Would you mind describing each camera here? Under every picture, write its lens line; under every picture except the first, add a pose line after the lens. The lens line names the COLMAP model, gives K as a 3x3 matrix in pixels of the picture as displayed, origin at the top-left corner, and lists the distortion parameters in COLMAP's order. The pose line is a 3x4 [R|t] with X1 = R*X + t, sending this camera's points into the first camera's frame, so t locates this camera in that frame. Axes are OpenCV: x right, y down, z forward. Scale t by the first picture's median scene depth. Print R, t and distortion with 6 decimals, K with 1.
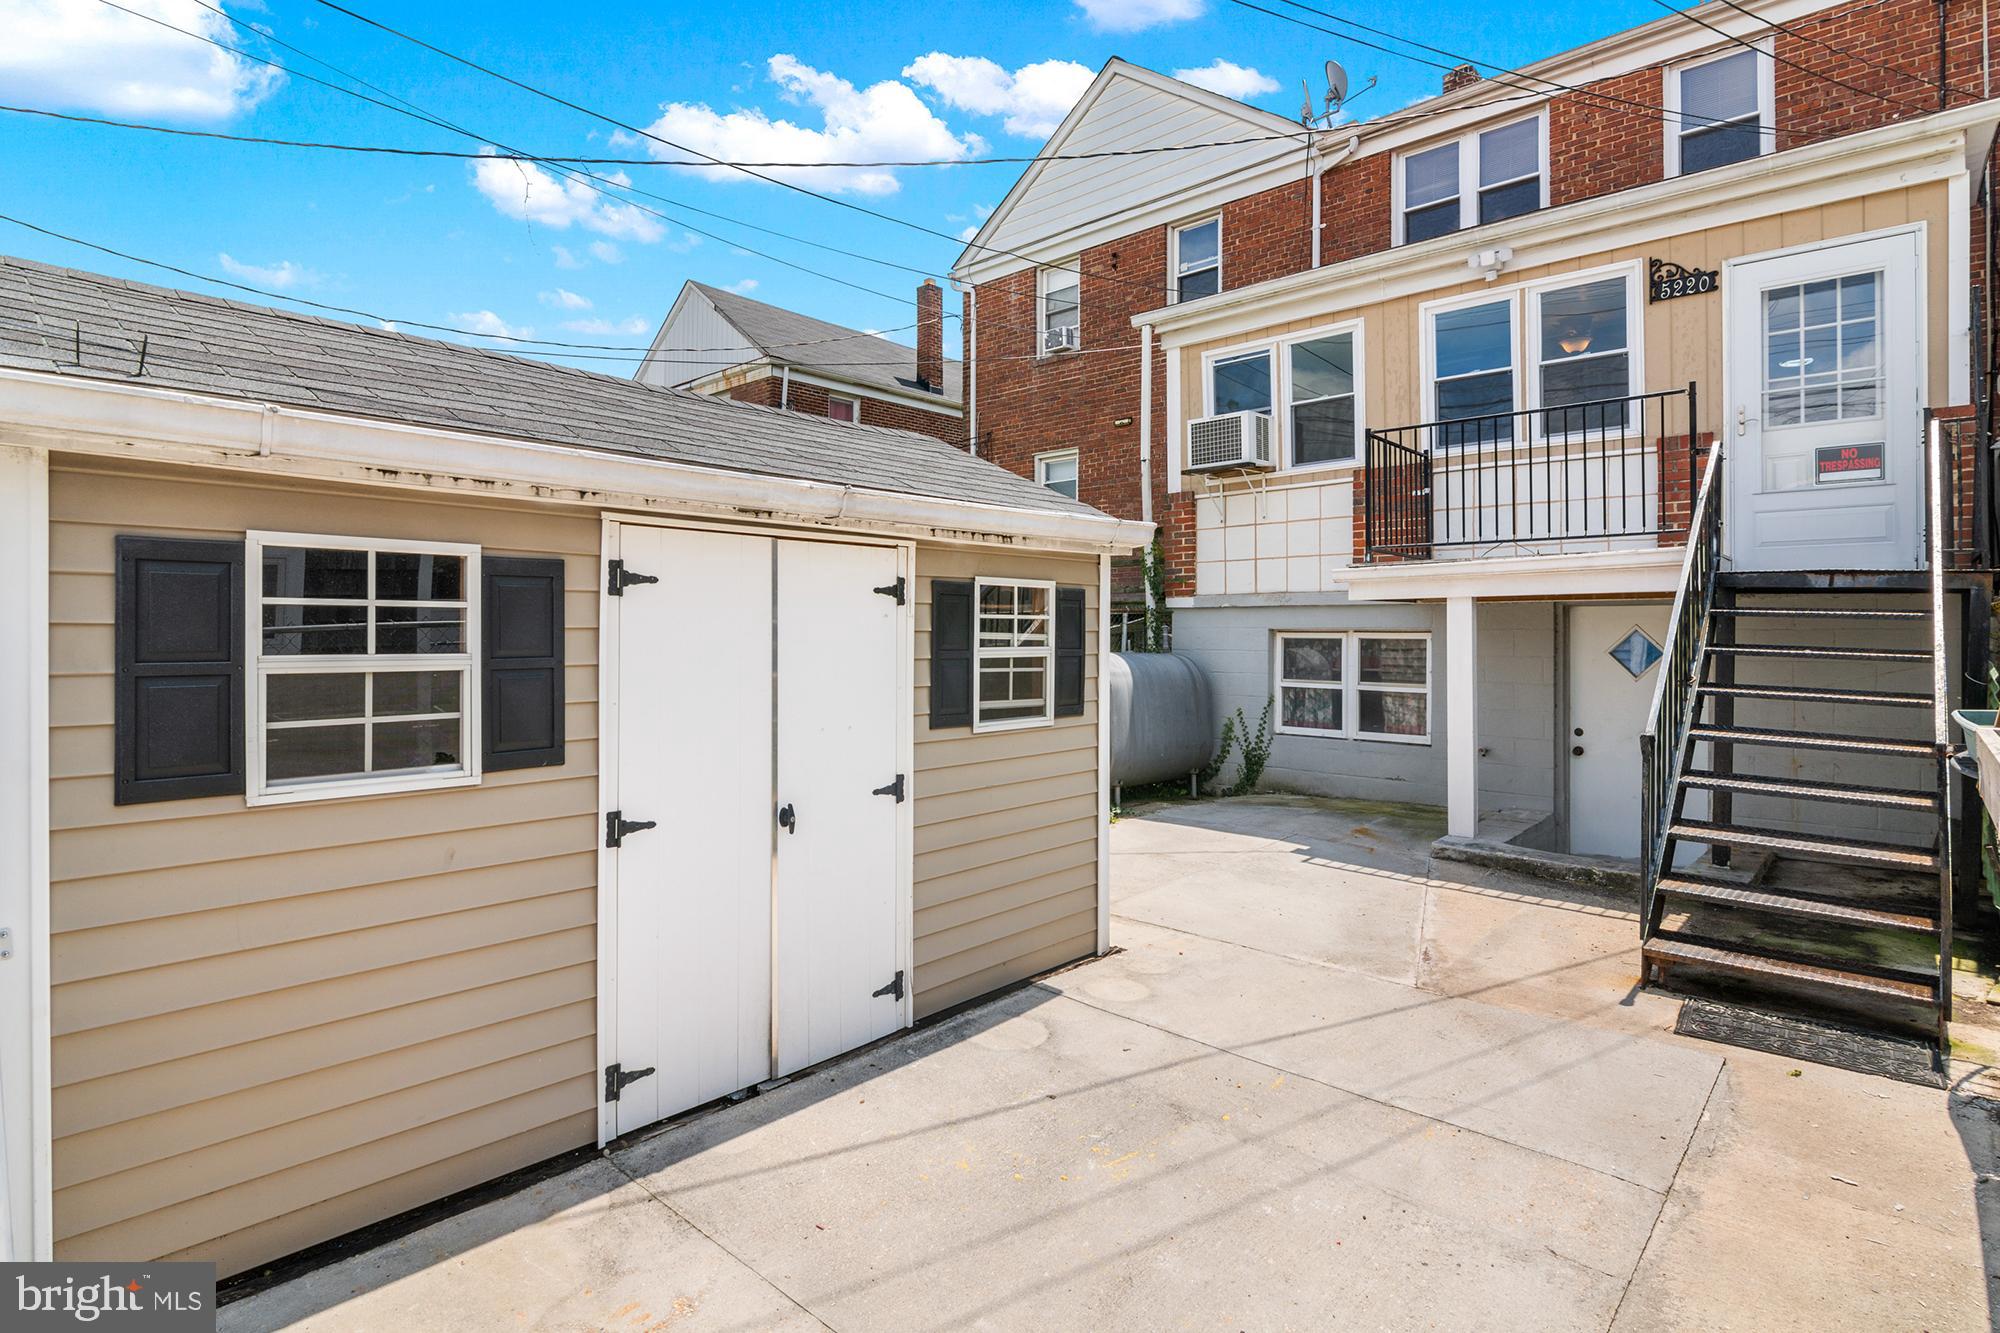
lens RADIAL K [[990.2, 0, 997.2], [0, 990.2, 626.3], [0, 0, 1]] dist [-0.001148, -0.008016]
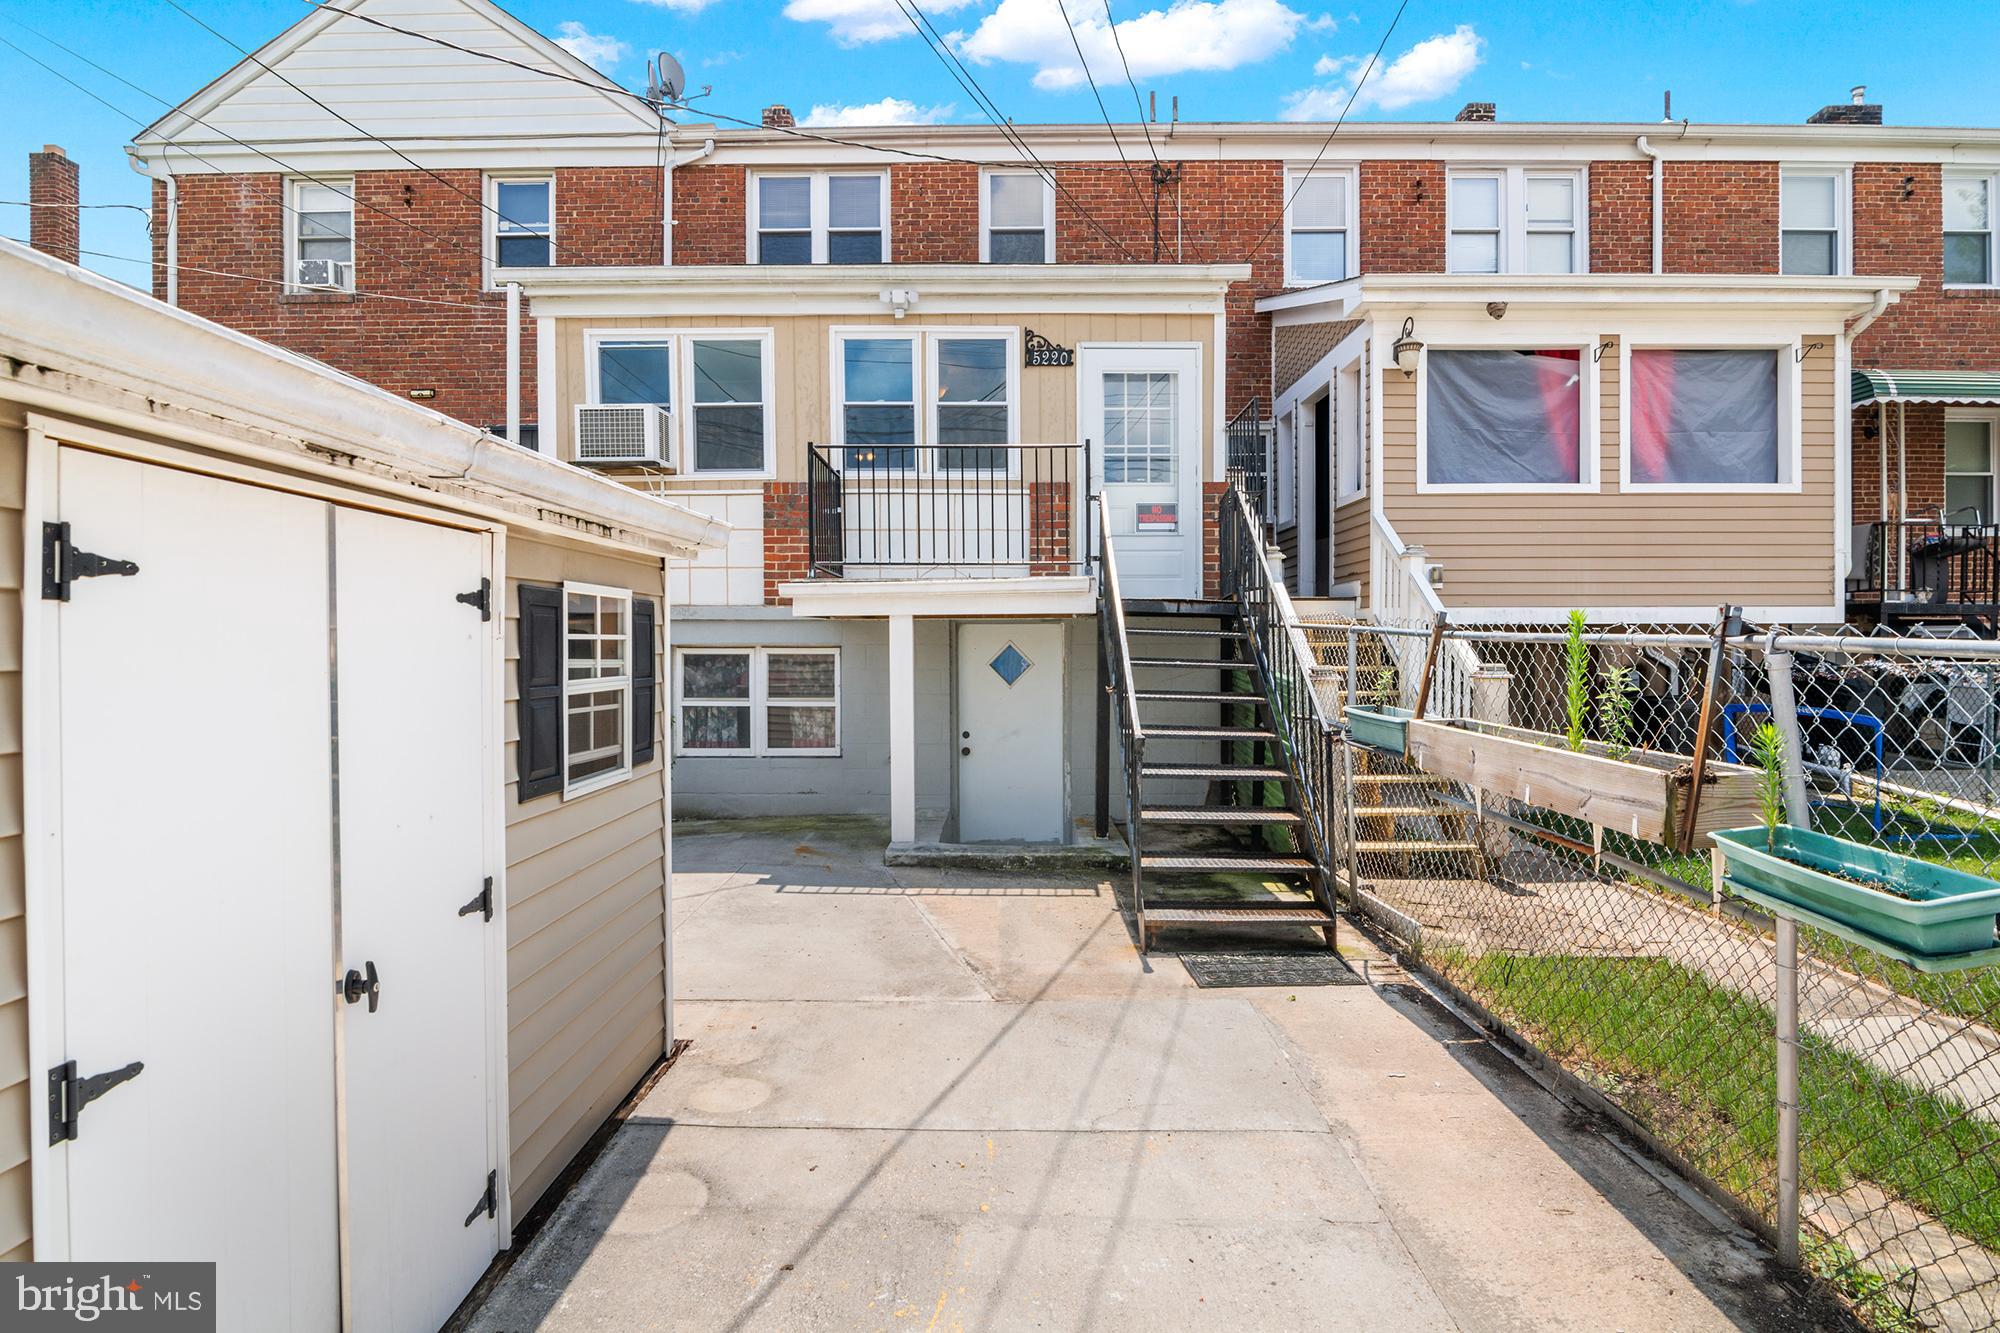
lens RADIAL K [[981.4, 0, 996.0], [0, 981.4, 651.6], [0, 0, 1]] dist [-0.000885, -0.009889]
pose [[0.742564, -0.010505, 0.669693, -0.141475], [0.000778, 0.999890, 0.014822, -0.005235], [-0.669775, -0.010485, 0.742490, 0.144584]]
